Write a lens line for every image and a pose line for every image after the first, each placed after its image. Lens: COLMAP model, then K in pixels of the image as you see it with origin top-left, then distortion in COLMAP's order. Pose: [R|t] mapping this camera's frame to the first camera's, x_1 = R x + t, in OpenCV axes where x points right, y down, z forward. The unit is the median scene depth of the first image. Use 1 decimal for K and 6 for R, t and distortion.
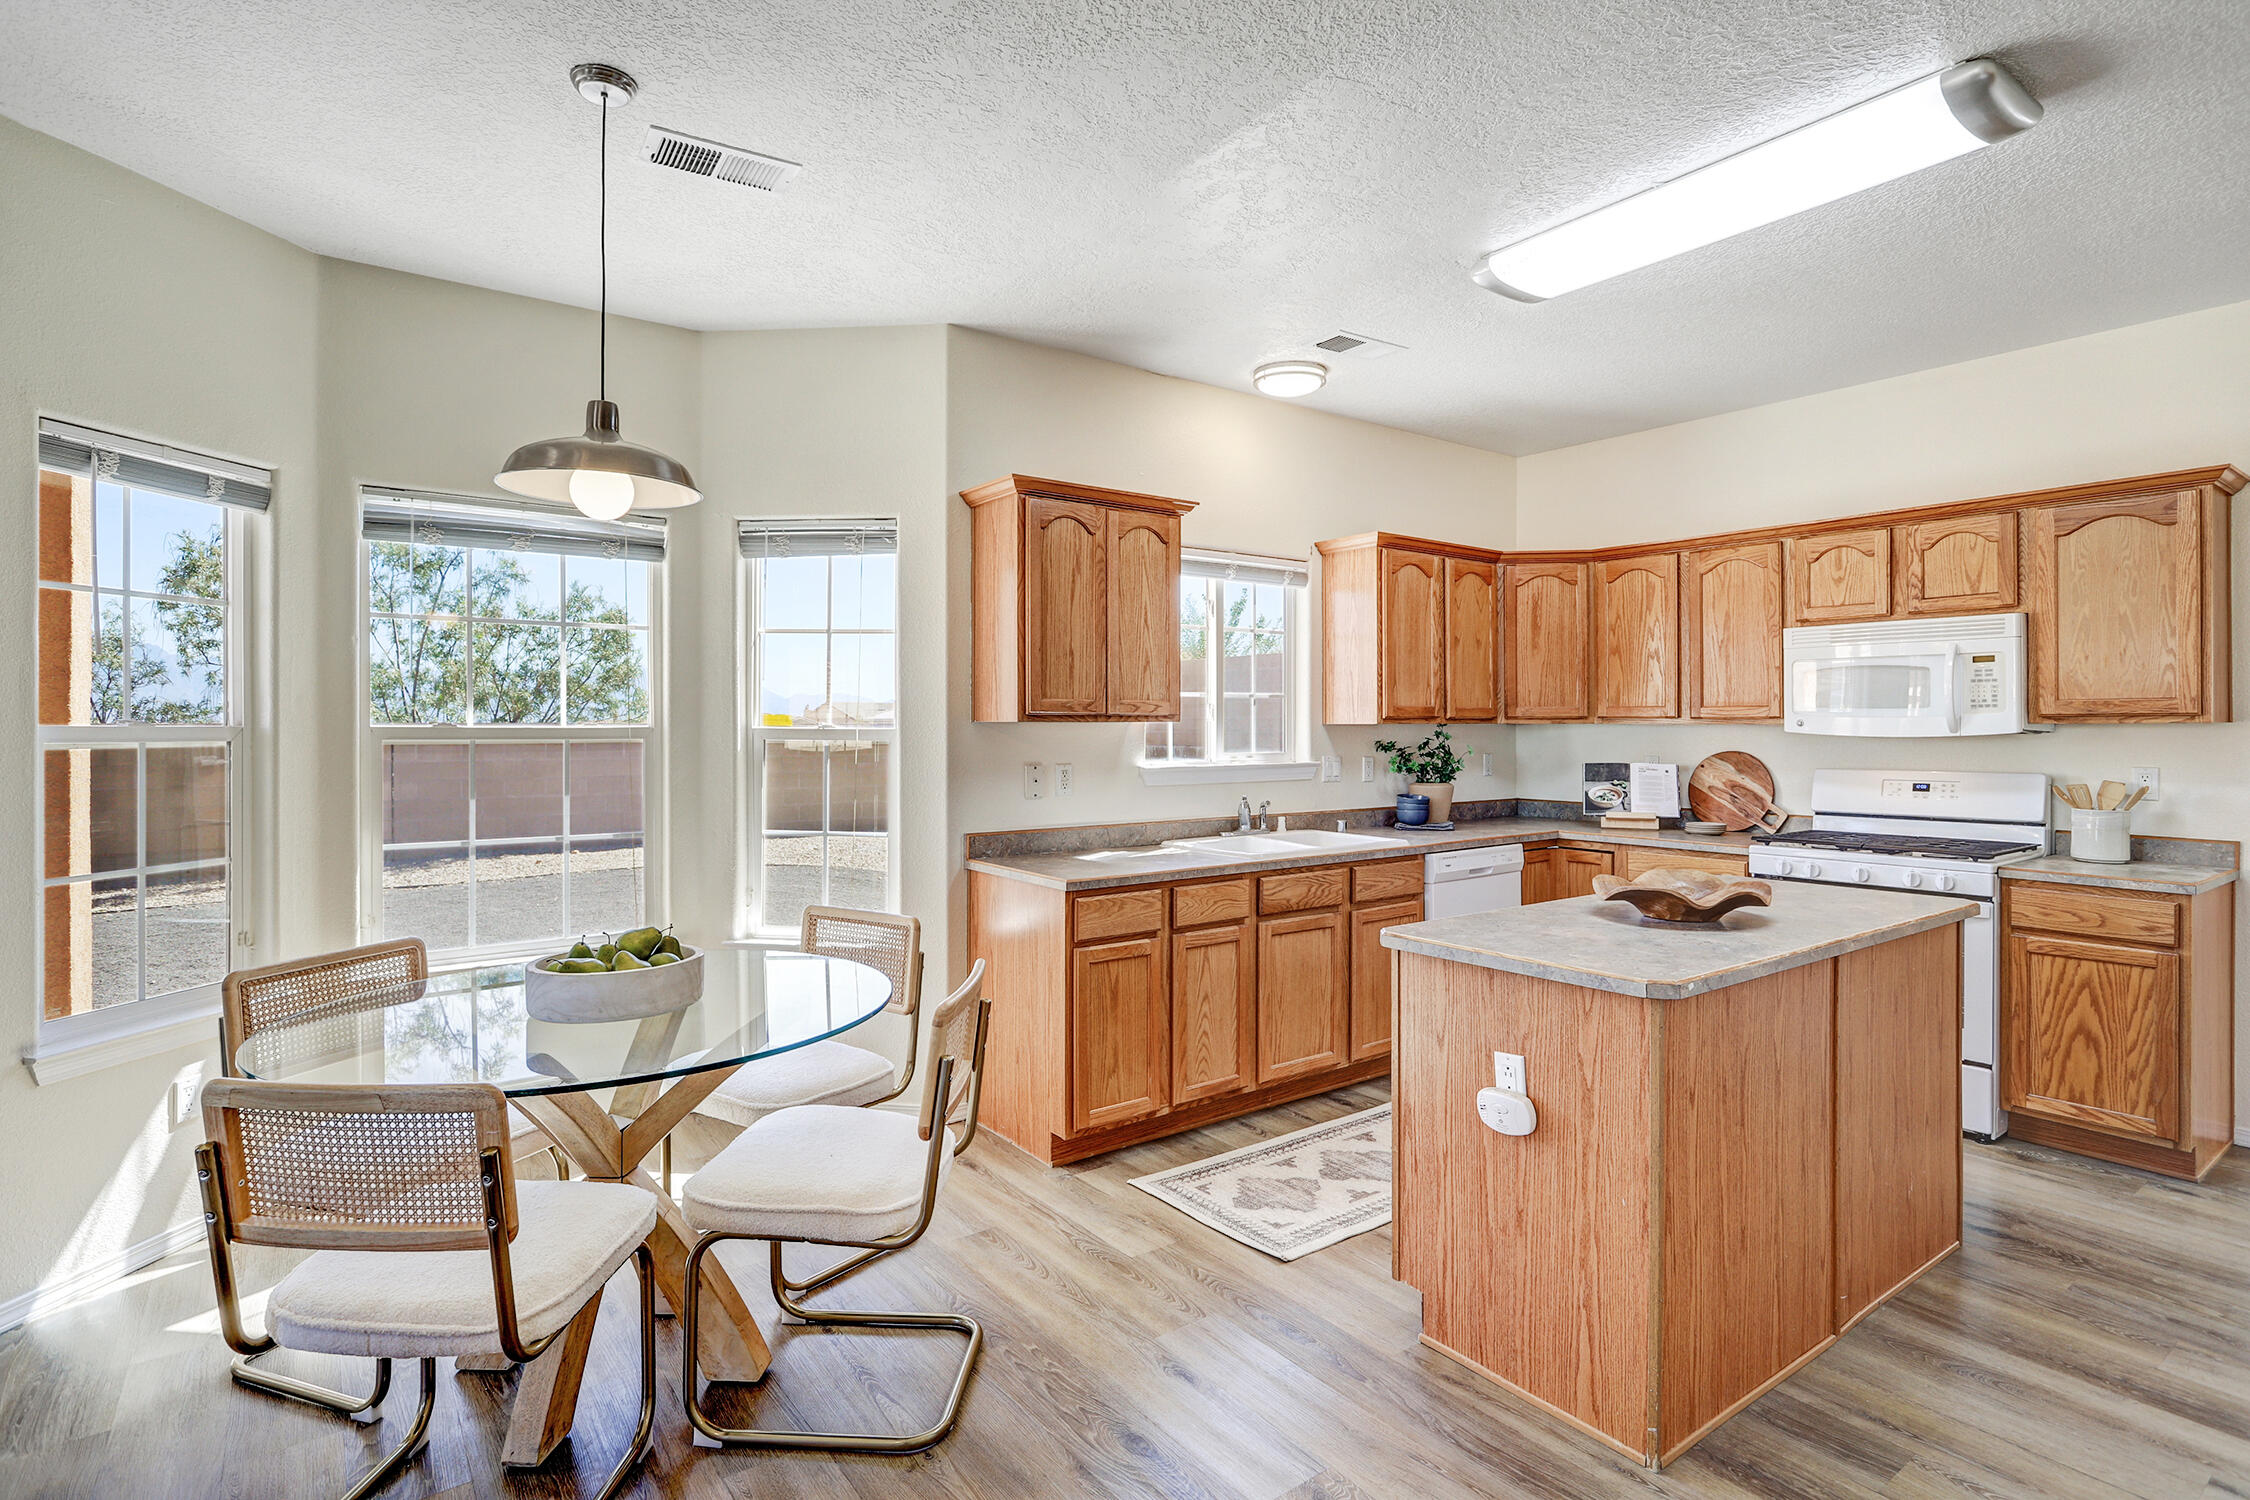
lens RADIAL K [[1119.7, 0, 1115.4], [0, 1119.7, 722.1], [0, 0, 1]] dist [-0.004620, 0.000739]
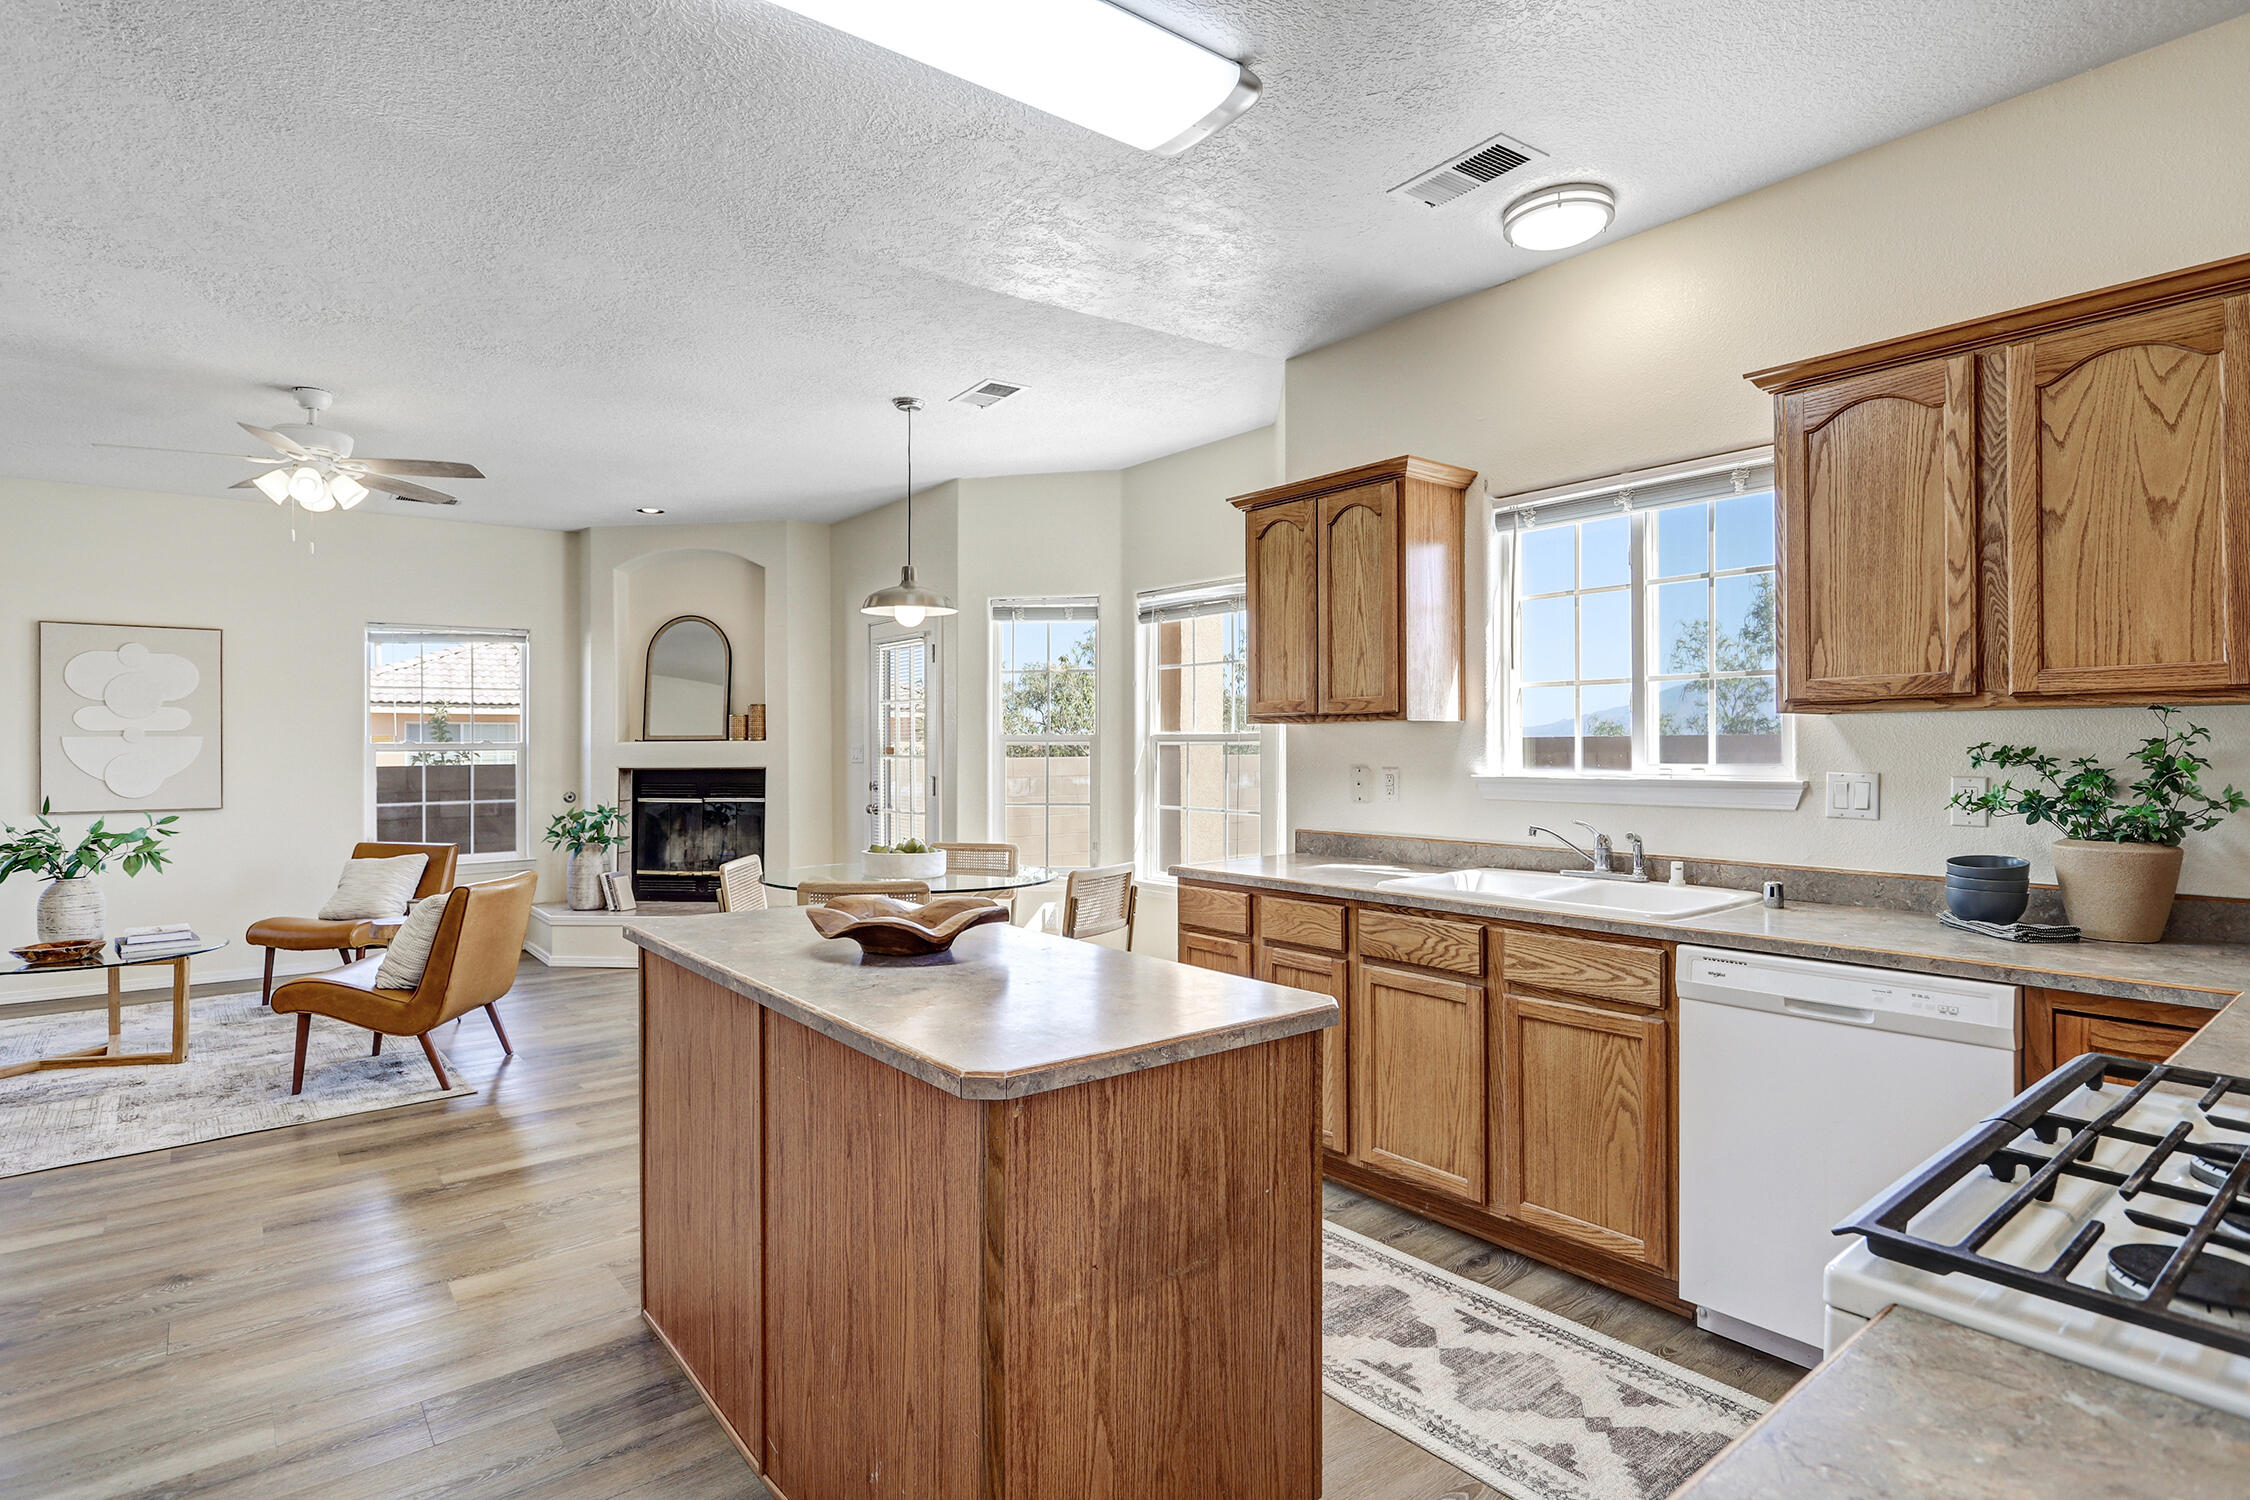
lens RADIAL K [[1156.5, 0, 1120.5], [0, 1156.5, 735.0], [0, 0, 1]] dist [-0.001614, 0.000221]
pose [[0.037337, -0.007932, -0.999271, 0.900489], [0.009278, 0.999928, -0.007590, 0.015294], [0.999260, -0.008988, 0.037408, 0.738982]]
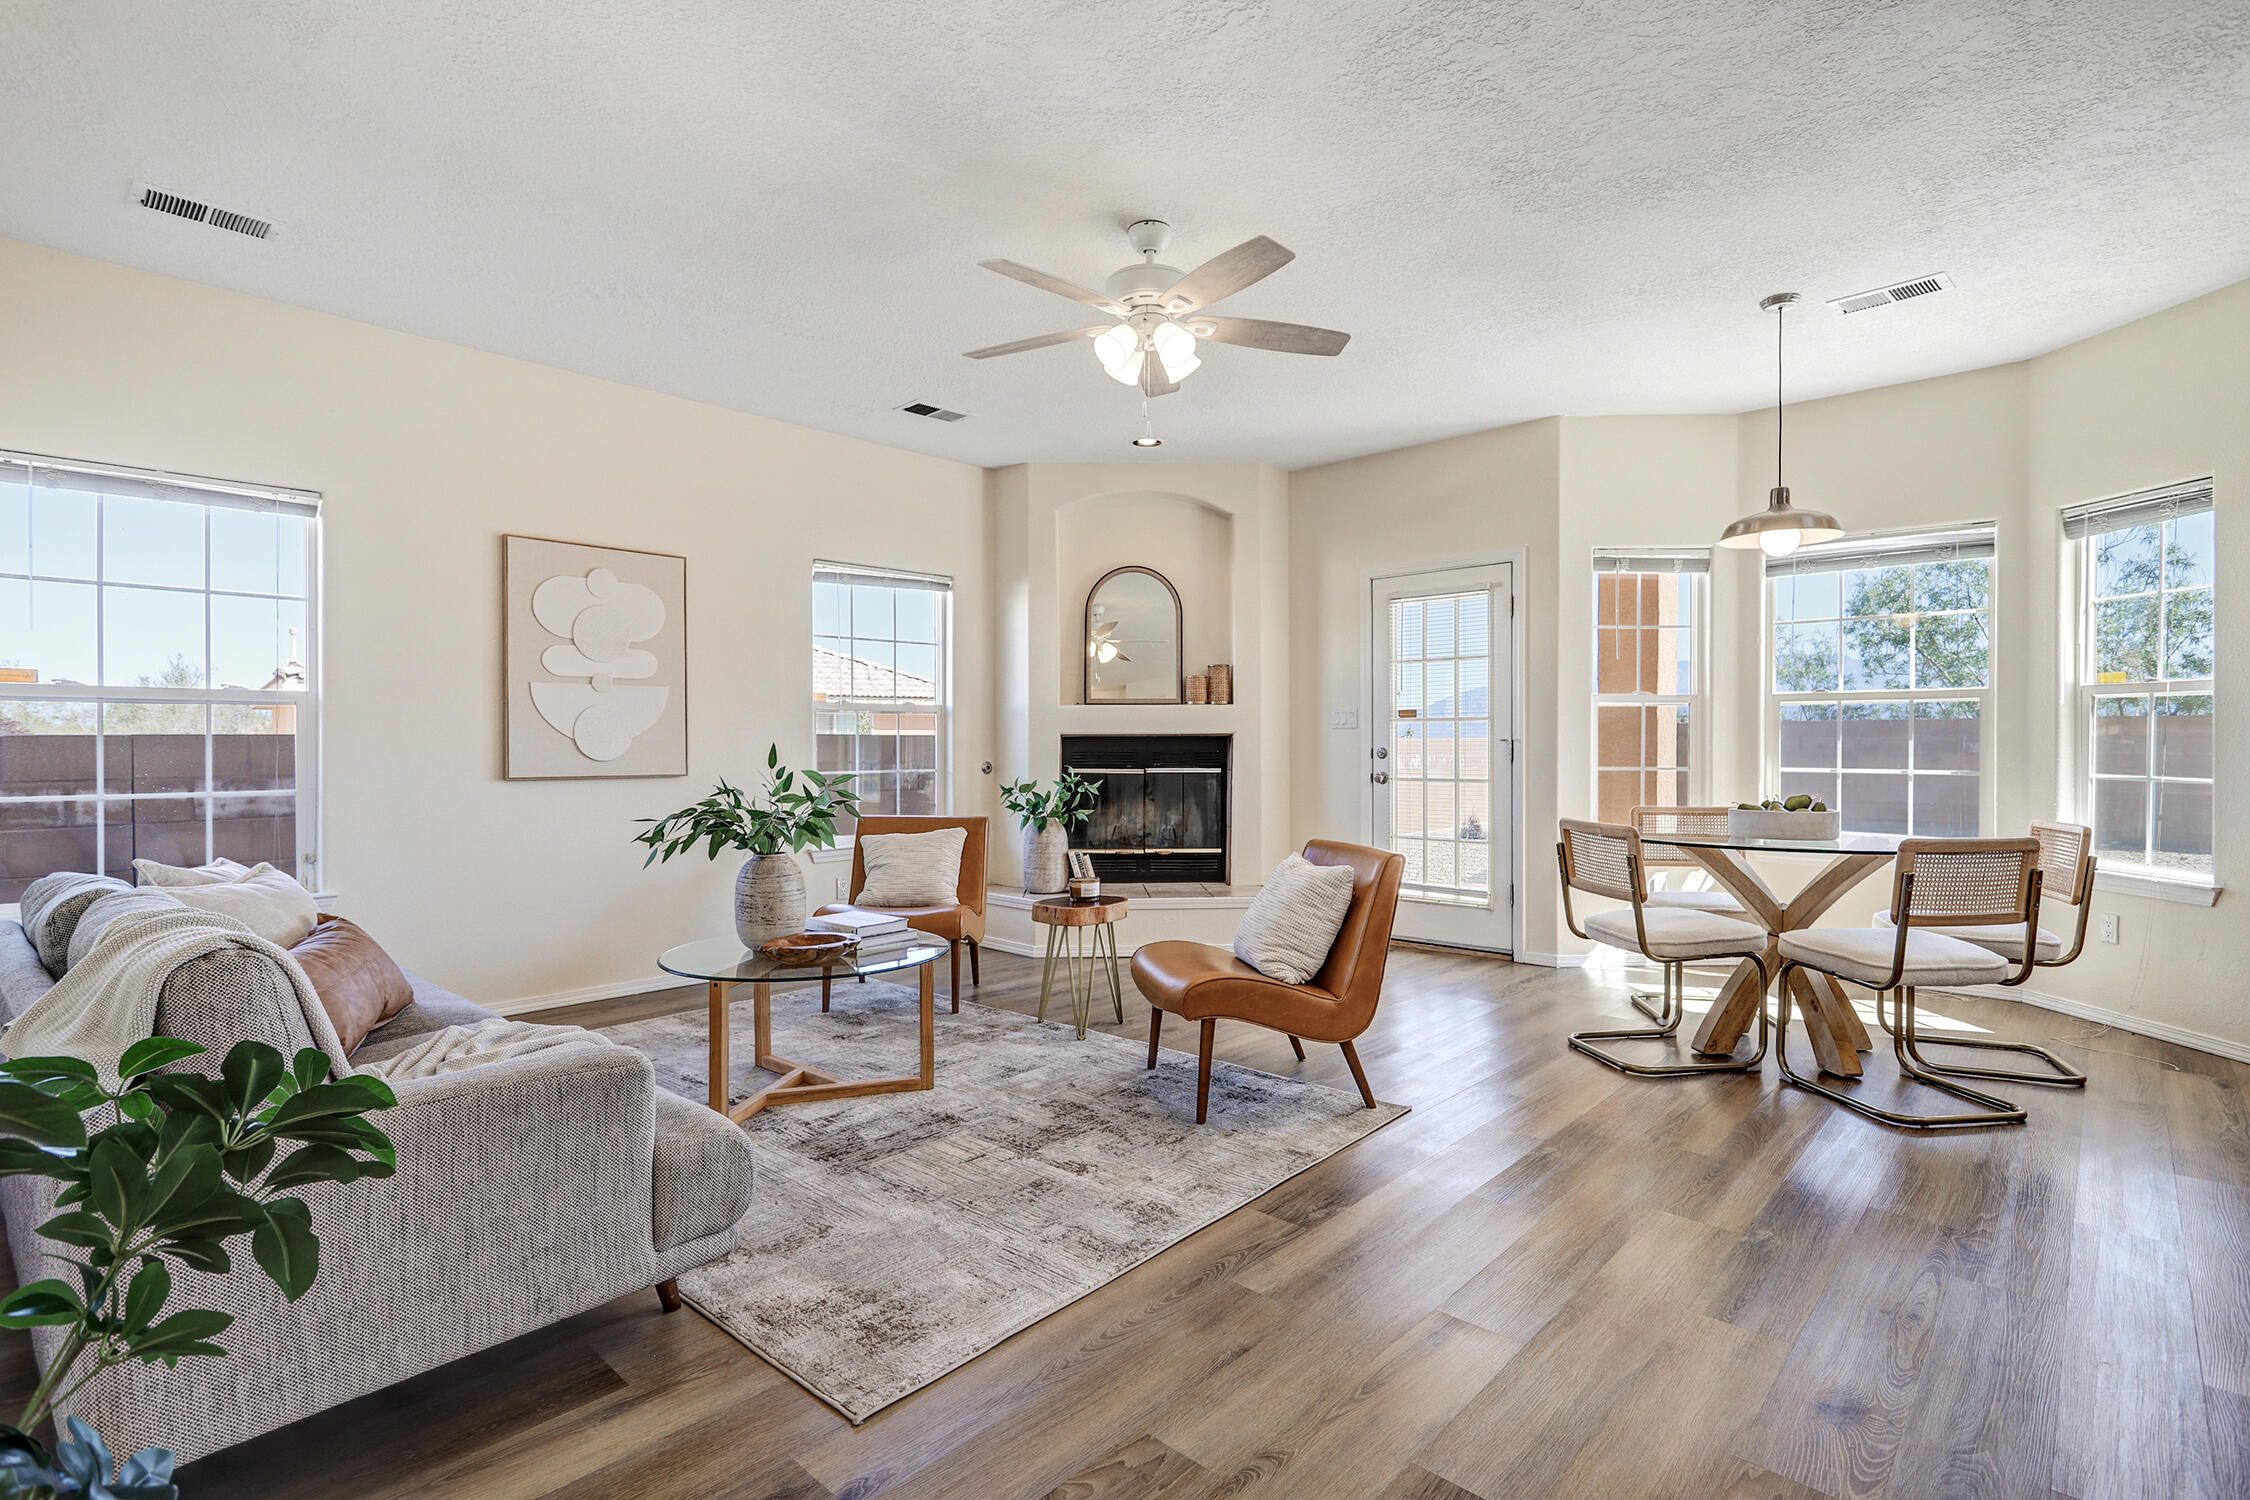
lens RADIAL K [[1078.3, 0, 1119.2], [0, 1078.3, 733.5], [0, 0, 1]] dist [-0.001529, -0.000325]
pose [[0.189155, -0.008837, -0.981907, 0.558286], [0.004720, 0.999956, -0.008090, 0.057324], [0.981936, -0.003104, 0.189189, -0.179302]]
